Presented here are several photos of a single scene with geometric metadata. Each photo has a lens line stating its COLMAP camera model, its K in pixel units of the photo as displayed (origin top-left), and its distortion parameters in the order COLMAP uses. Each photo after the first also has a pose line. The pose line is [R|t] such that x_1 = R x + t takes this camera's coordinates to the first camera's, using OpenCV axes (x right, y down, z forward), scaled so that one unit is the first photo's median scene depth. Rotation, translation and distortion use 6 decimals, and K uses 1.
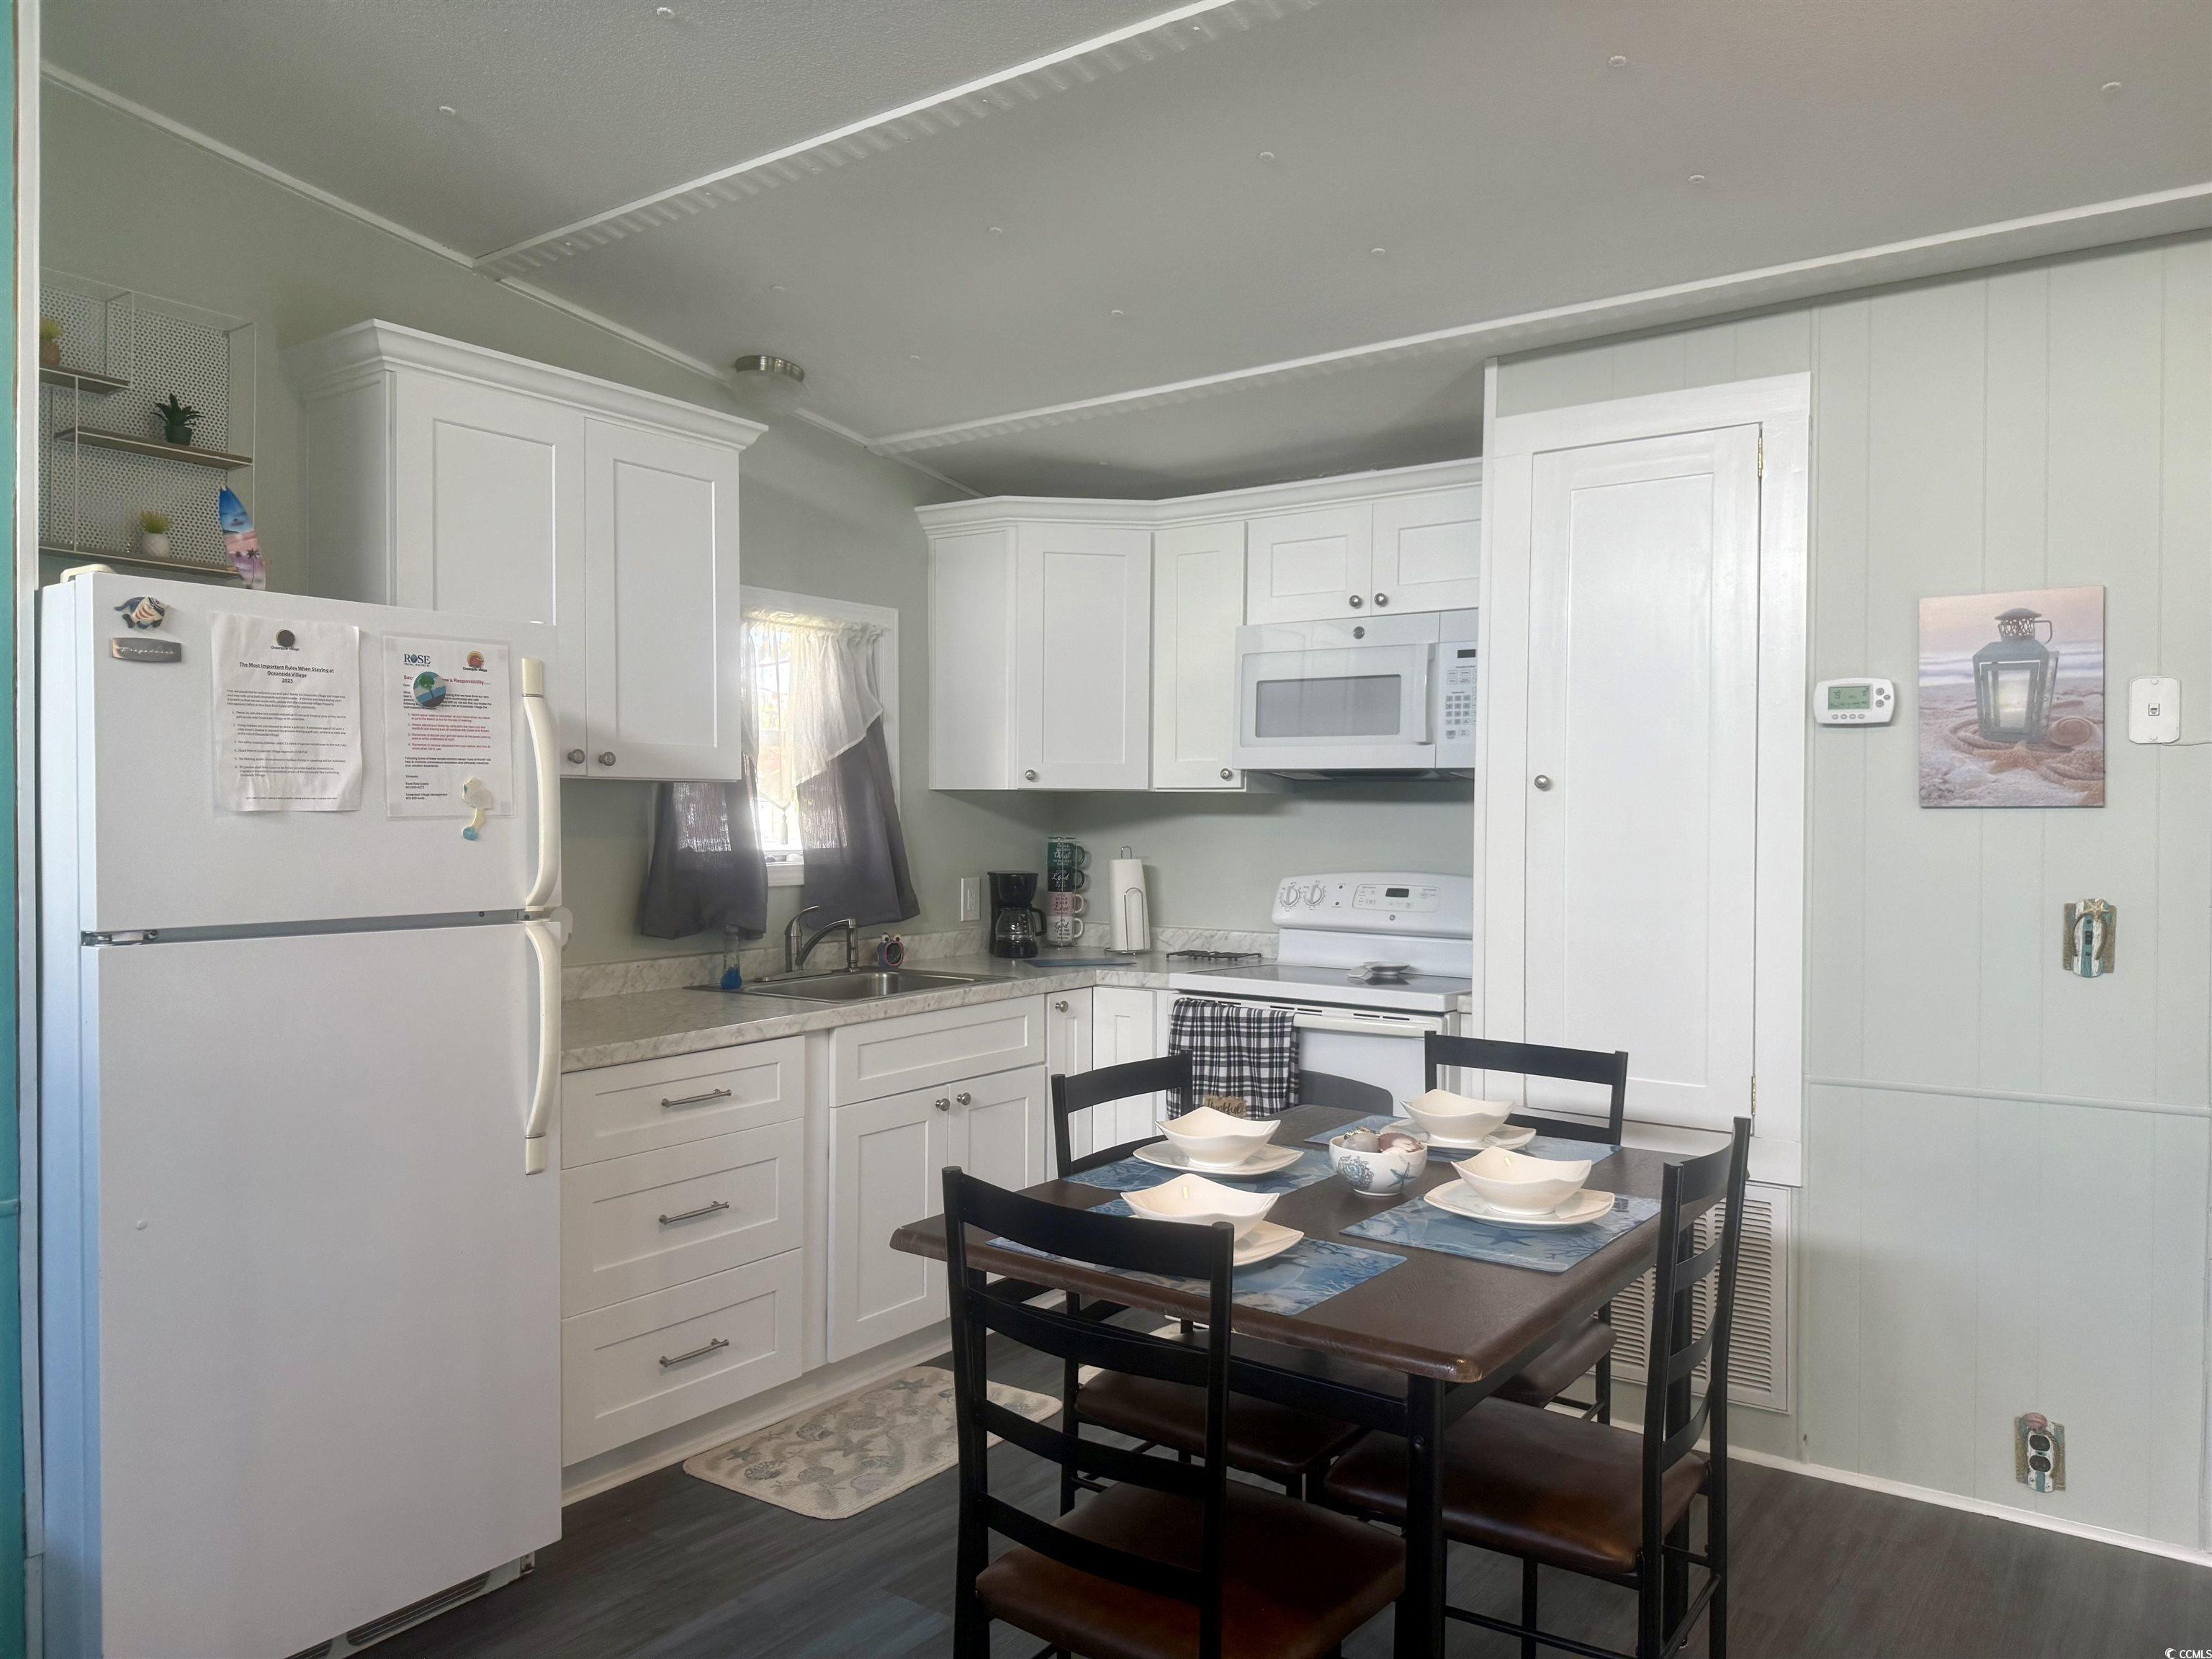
lens RADIAL K [[1546.2, 0, 1106.0], [0, 1546.2, 829.5], [0, 0, 1]] dist [0.153045, -0.290256]
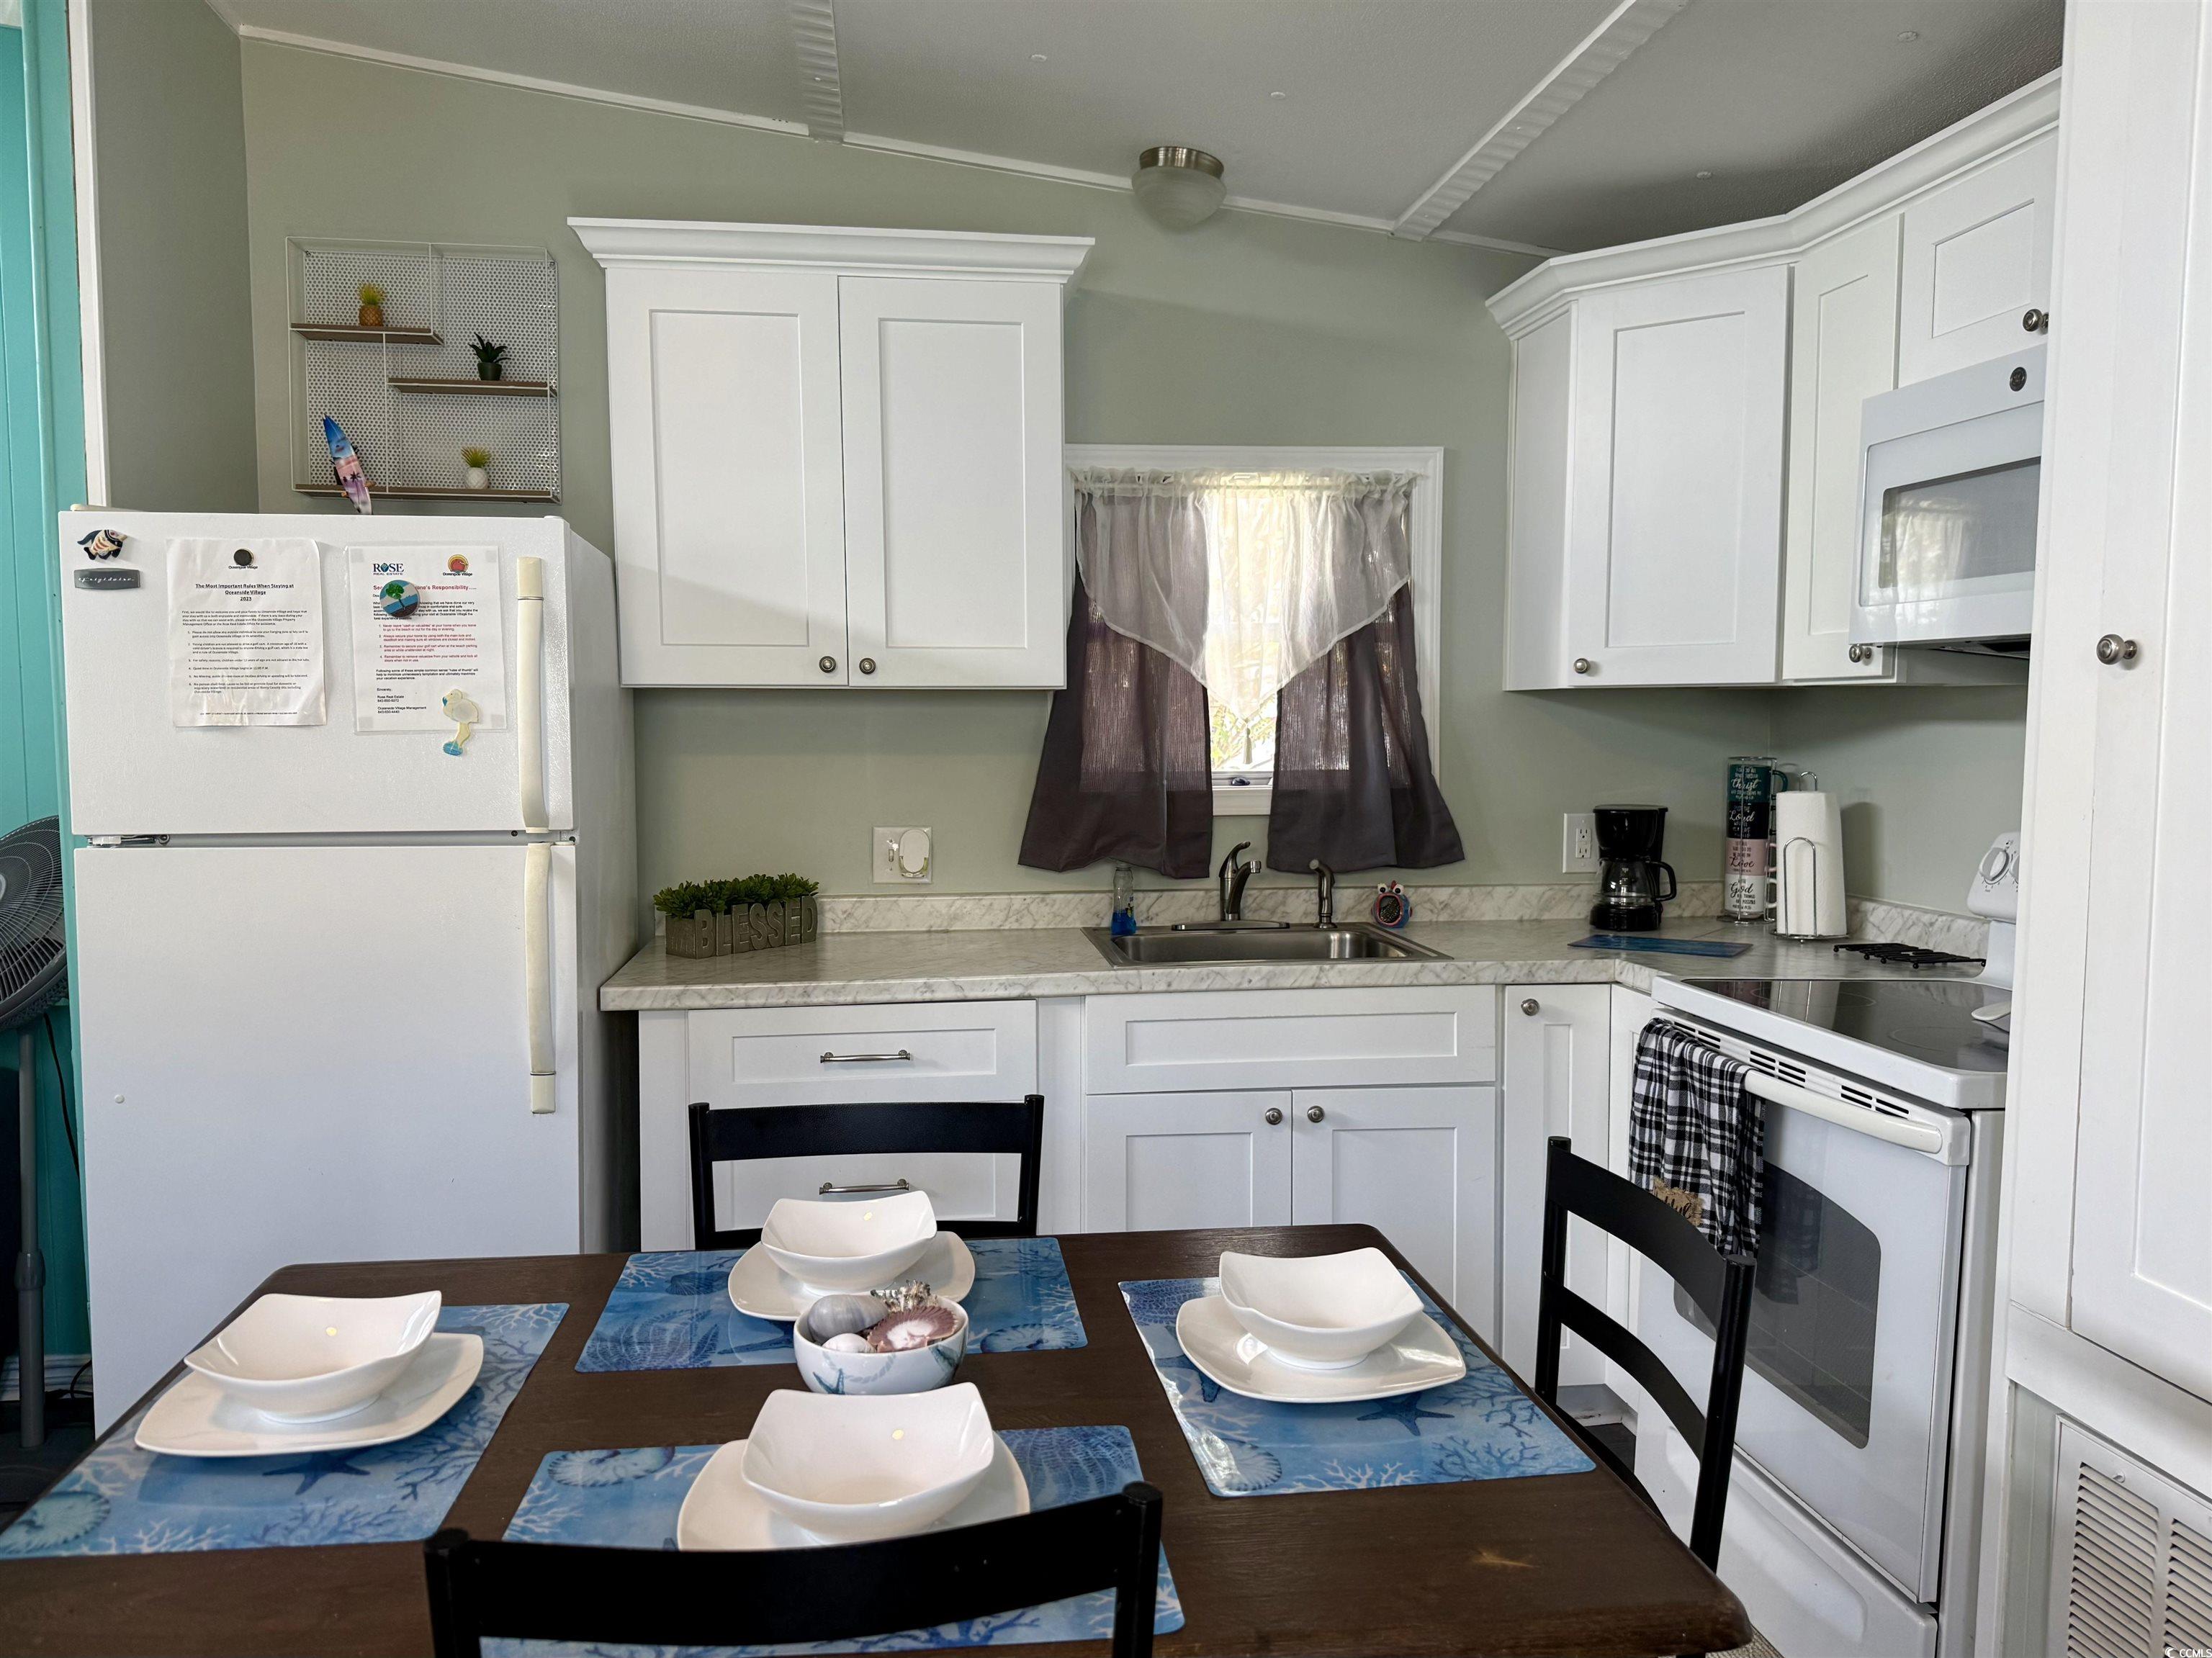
lens RADIAL K [[1593.7, 0, 1050.1], [0, 1593.7, 843.9], [0, 0, 1]] dist [0.119685, -0.218738]
pose [[0.676367, 0.048630, -0.734957, 0.488111], [-0.002129, 0.997943, 0.064072, -0.002796], [0.736561, -0.041771, 0.675079, 0.525421]]
